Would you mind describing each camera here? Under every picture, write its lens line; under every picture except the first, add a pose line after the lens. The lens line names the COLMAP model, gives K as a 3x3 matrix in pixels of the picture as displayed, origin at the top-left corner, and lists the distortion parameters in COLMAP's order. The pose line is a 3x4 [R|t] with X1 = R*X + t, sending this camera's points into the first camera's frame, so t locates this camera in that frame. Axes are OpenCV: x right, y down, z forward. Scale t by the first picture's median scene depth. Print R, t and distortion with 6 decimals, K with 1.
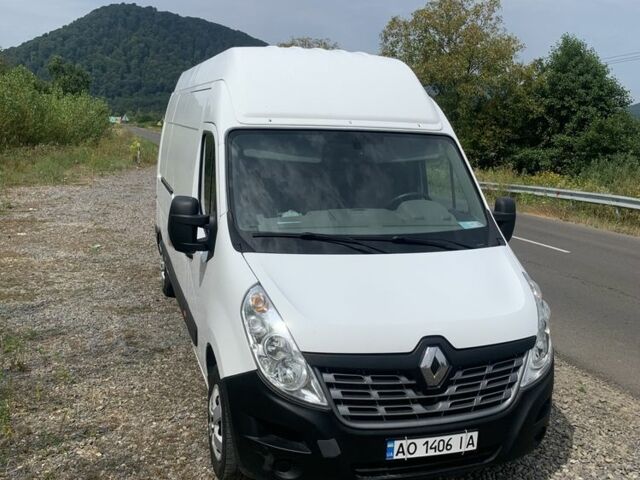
lens RADIAL K [[685.4, 0, 320.0], [0, 685.4, 240.0], [0, 0, 1]] dist [0.009873, 0.017928]
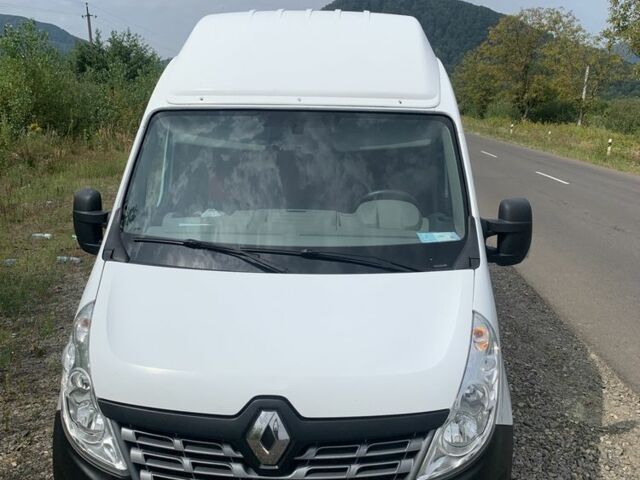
lens RADIAL K [[685.4, 0, 320.0], [0, 685.4, 240.0], [0, 0, 1]] dist [0.009873, 0.017928]
pose [[0.937157, 0.050707, -0.345204, 0.426262], [-0.041239, 0.998546, 0.034721, -0.047261], [0.346463, -0.018303, 0.937885, 0.325012]]
